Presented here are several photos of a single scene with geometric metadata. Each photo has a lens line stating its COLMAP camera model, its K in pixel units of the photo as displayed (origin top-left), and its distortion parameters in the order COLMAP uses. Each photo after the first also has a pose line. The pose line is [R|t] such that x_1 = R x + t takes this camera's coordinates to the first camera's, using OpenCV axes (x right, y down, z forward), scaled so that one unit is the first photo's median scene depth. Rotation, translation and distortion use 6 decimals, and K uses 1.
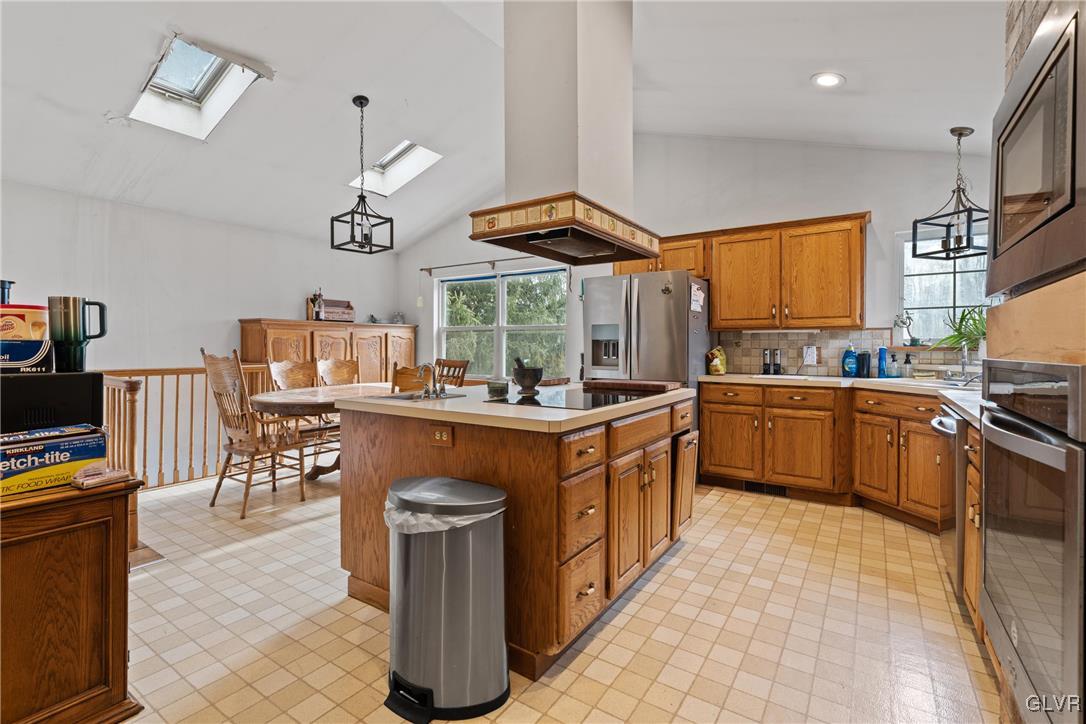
lens RADIAL K [[488.8, 0, 541.7], [0, 488.8, 353.1], [0, 0, 1]] dist [-0.003833, -0.000266]
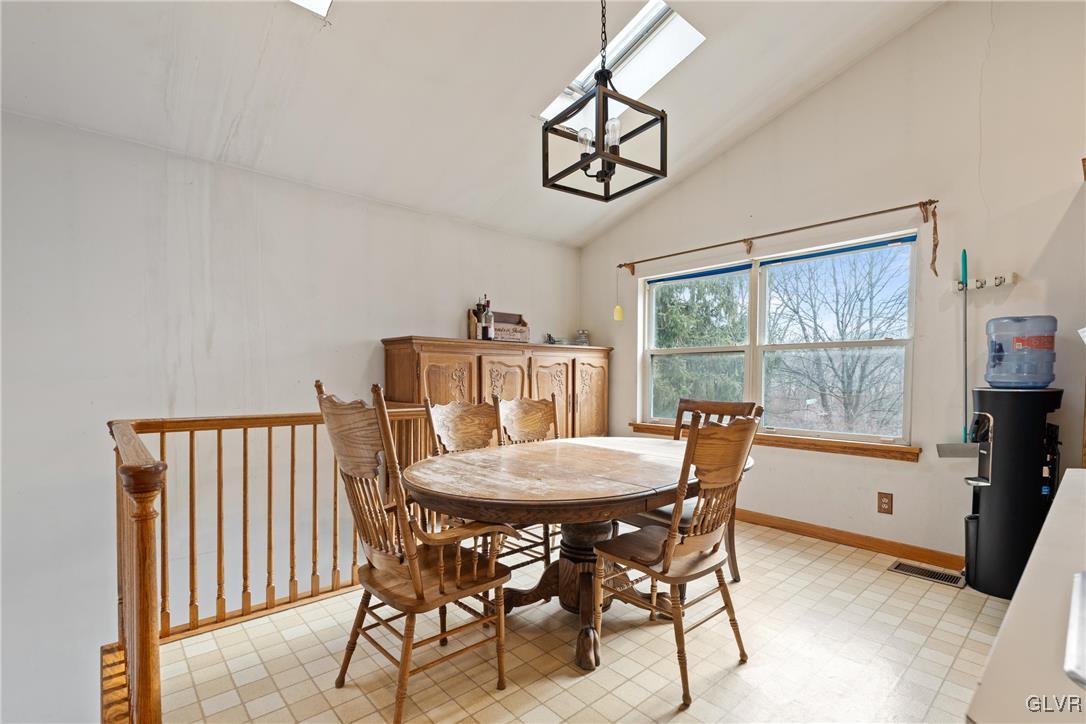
lens RADIAL K [[505.8, 0, 542.9], [0, 505.8, 393.7], [0, 0, 1]] dist [-0.001571, 0.000093]
pose [[0.970042, 0.005266, -0.242880, -0.321135], [-0.001289, 0.999862, 0.016533, -0.005913], [0.242934, -0.015725, 0.969915, 0.511625]]
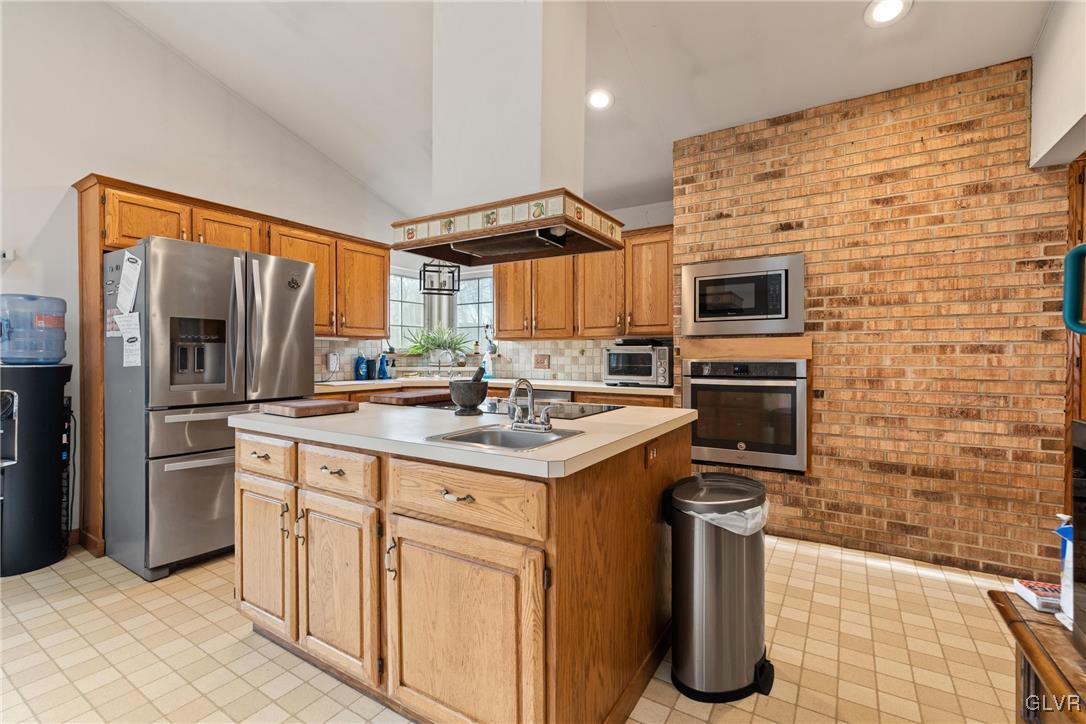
lens RADIAL K [[487.2, 0, 538.9], [0, 487.2, 360.7], [0, 0, 1]] dist [-0.003143, 0.000293]
pose [[-0.027414, -0.014623, 0.999517, -0.573185], [0.011610, 0.999821, 0.014945, -0.009747], [-0.999557, 0.012014, -0.027239, 0.644137]]
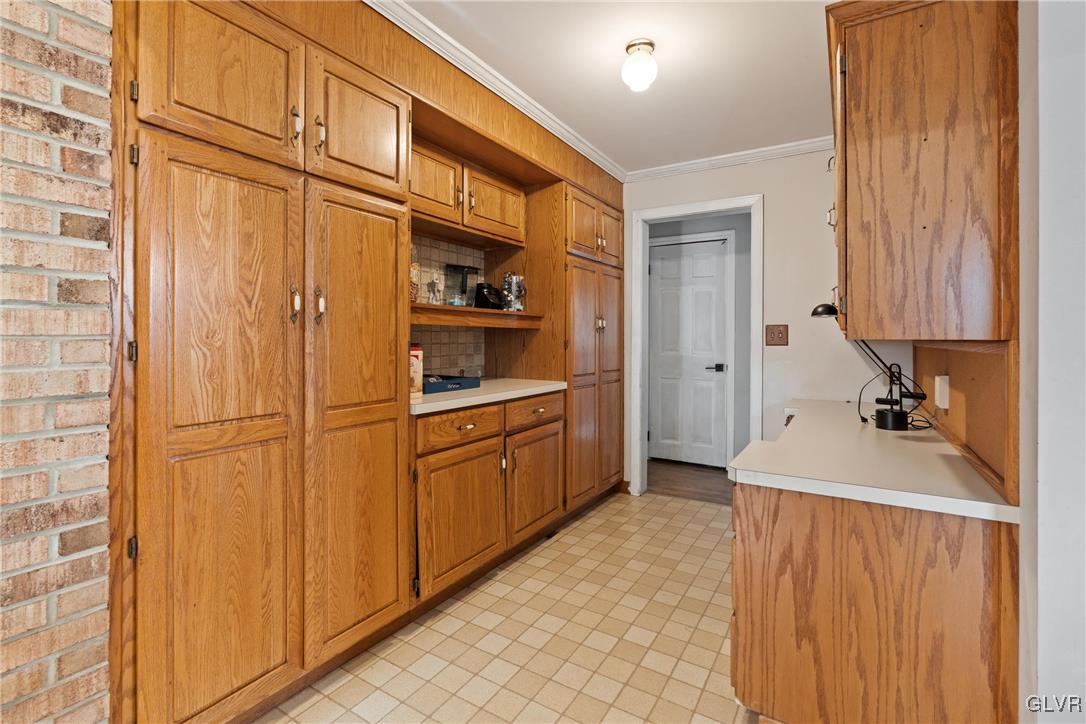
lens RADIAL K [[491.9, 0, 538.6], [0, 491.9, 336.6], [0, 0, 1]] dist [-0.002009, -0.000072]
pose [[-0.999523, -0.006046, -0.030270, -0.206260], [-0.006371, 0.999923, 0.010658, -0.004392], [0.030203, 0.010846, -0.999485, 0.240944]]
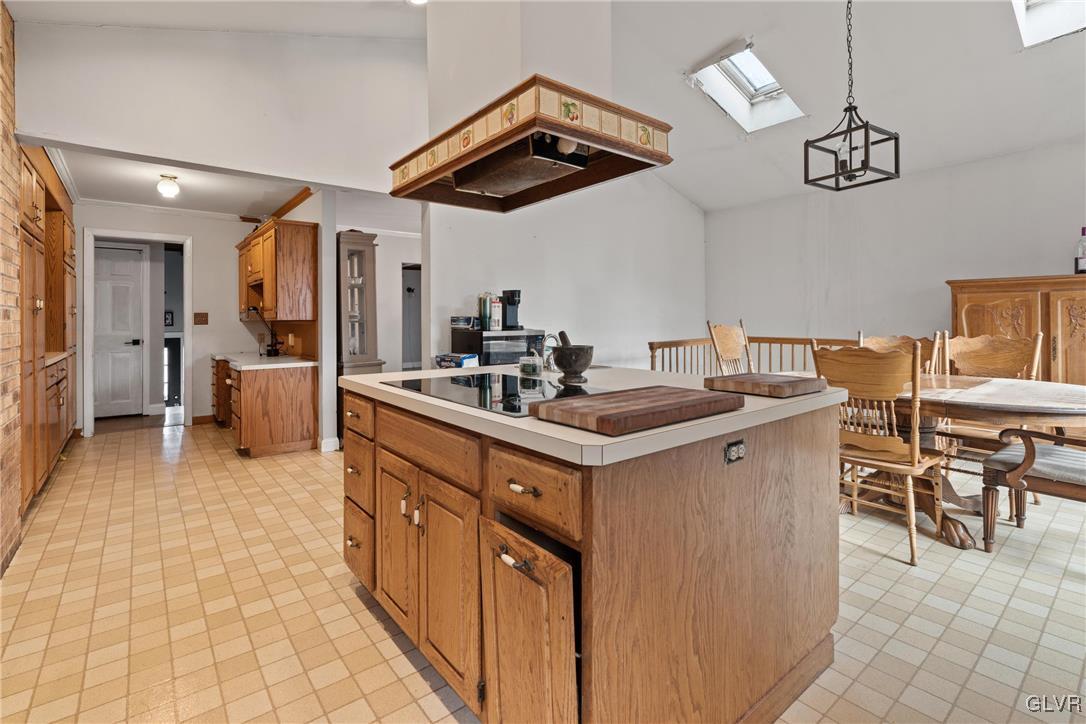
lens RADIAL K [[516.8, 0, 543.9], [0, 516.8, 320.7], [0, 0, 1]] dist [0.011977, -0.000028]
pose [[-0.300050, 0.000257, -0.953924, 0.548262], [-0.007641, 0.999967, 0.002673, -0.006499], [0.953893, 0.008091, -0.300038, 0.869153]]
